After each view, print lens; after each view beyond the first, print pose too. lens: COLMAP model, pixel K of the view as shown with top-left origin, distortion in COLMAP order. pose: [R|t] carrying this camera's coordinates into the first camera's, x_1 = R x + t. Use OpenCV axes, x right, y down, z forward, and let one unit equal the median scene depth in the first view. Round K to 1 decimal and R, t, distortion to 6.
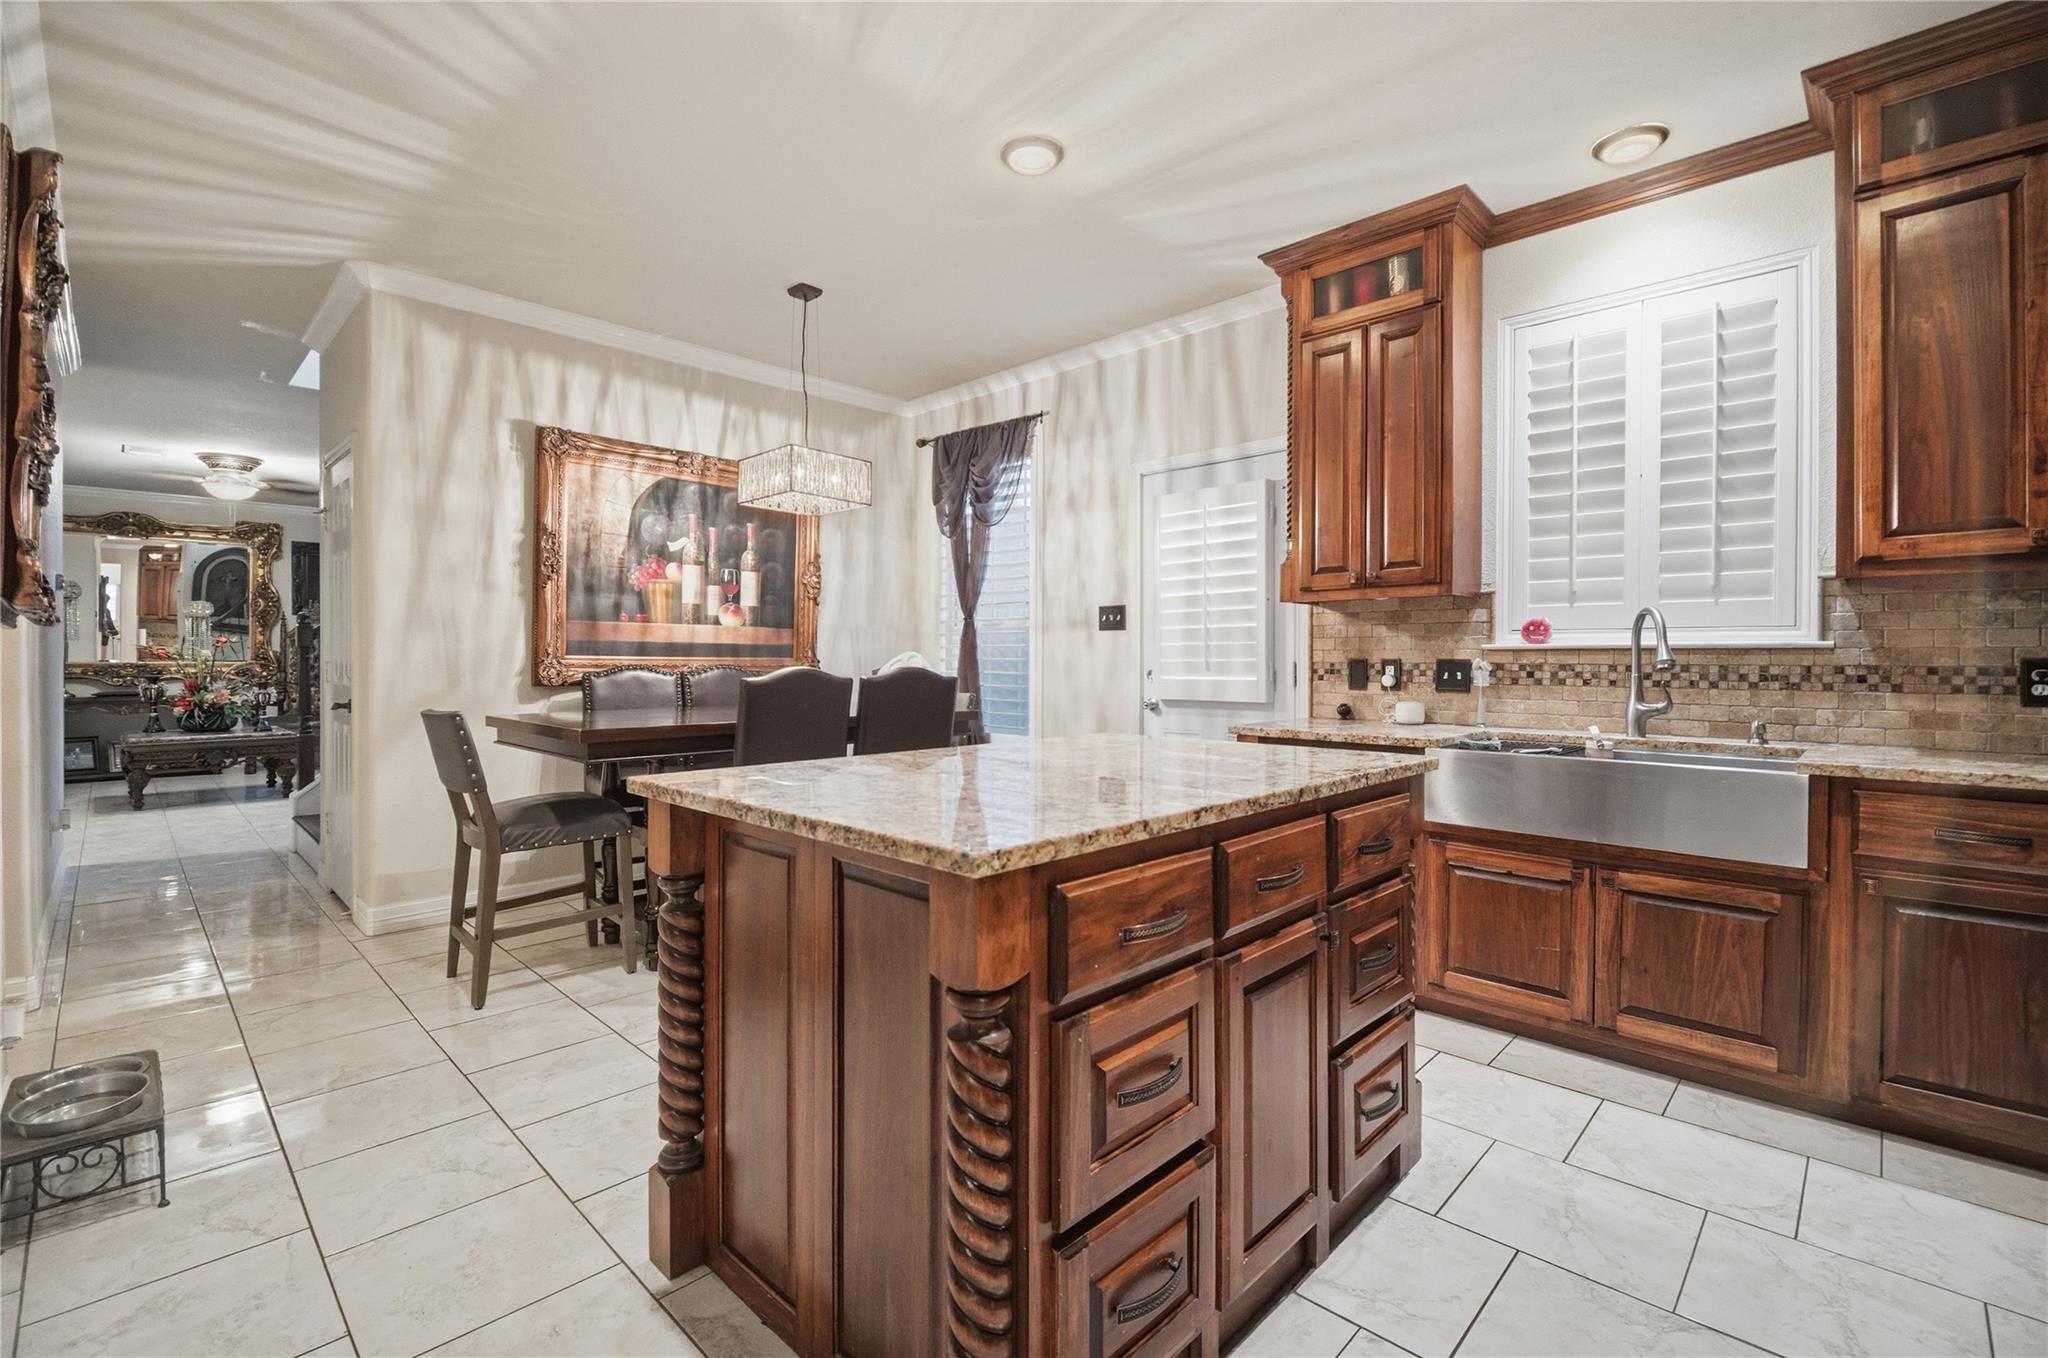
lens RADIAL K [[897.9, 0, 1018.2], [0, 897.9, 671.1], [0, 0, 1]] dist [-0.000238, -0.008851]
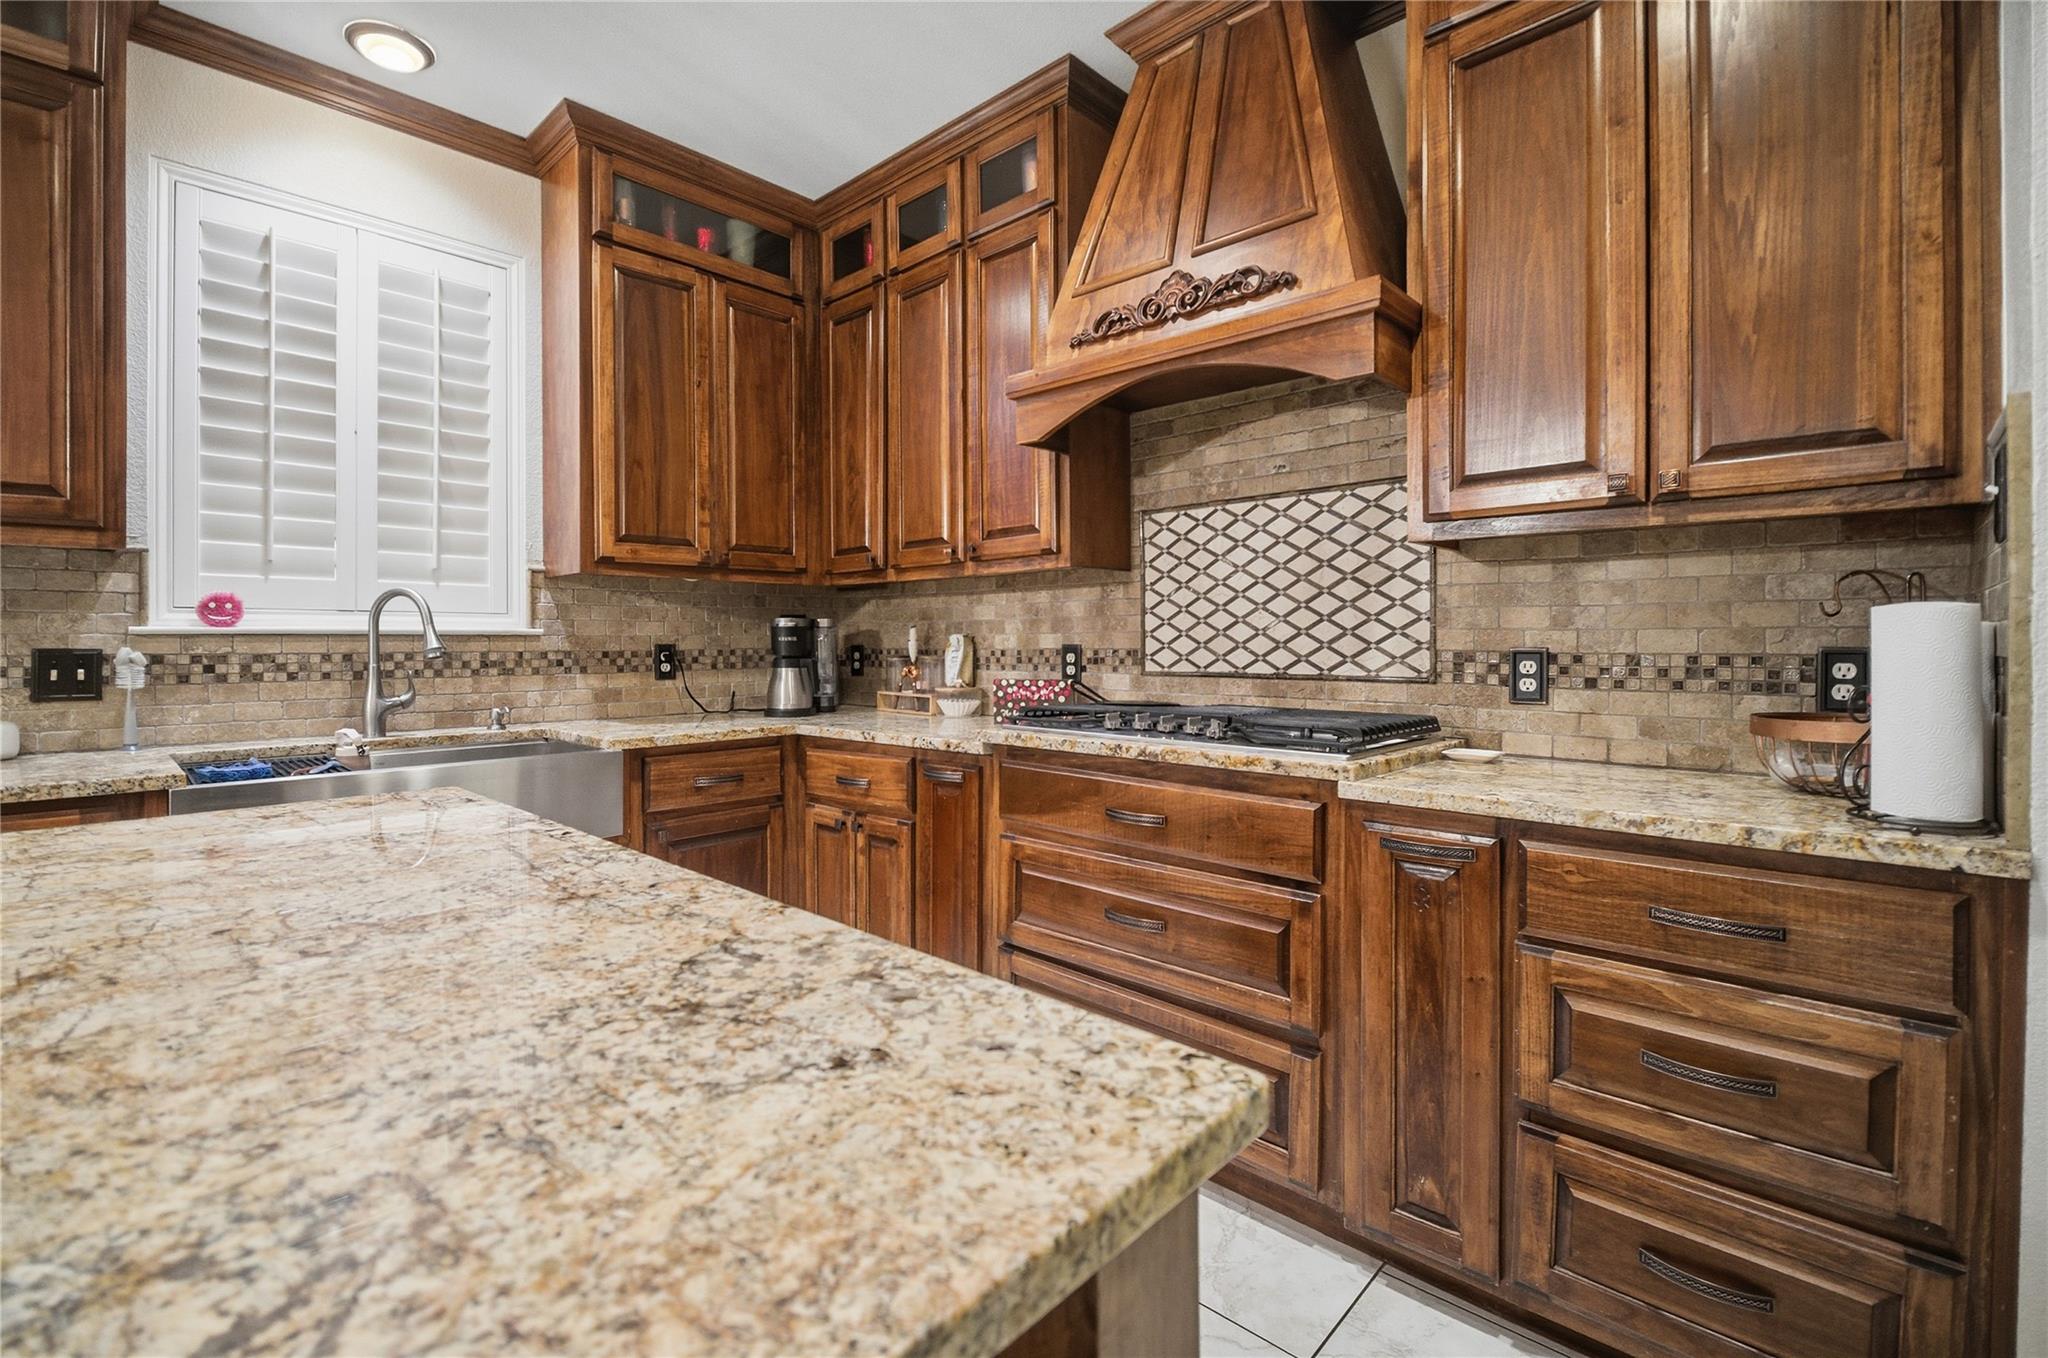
lens RADIAL K [[906.4, 0, 1007.7], [0, 906.4, 650.7], [0, 0, 1]] dist [-0.000436, -0.008295]
pose [[-0.021711, -0.012766, 0.999683, -0.175234], [0.016205, 0.999783, 0.013119, -0.010180], [-0.999633, 0.016485, -0.021499, 0.377079]]
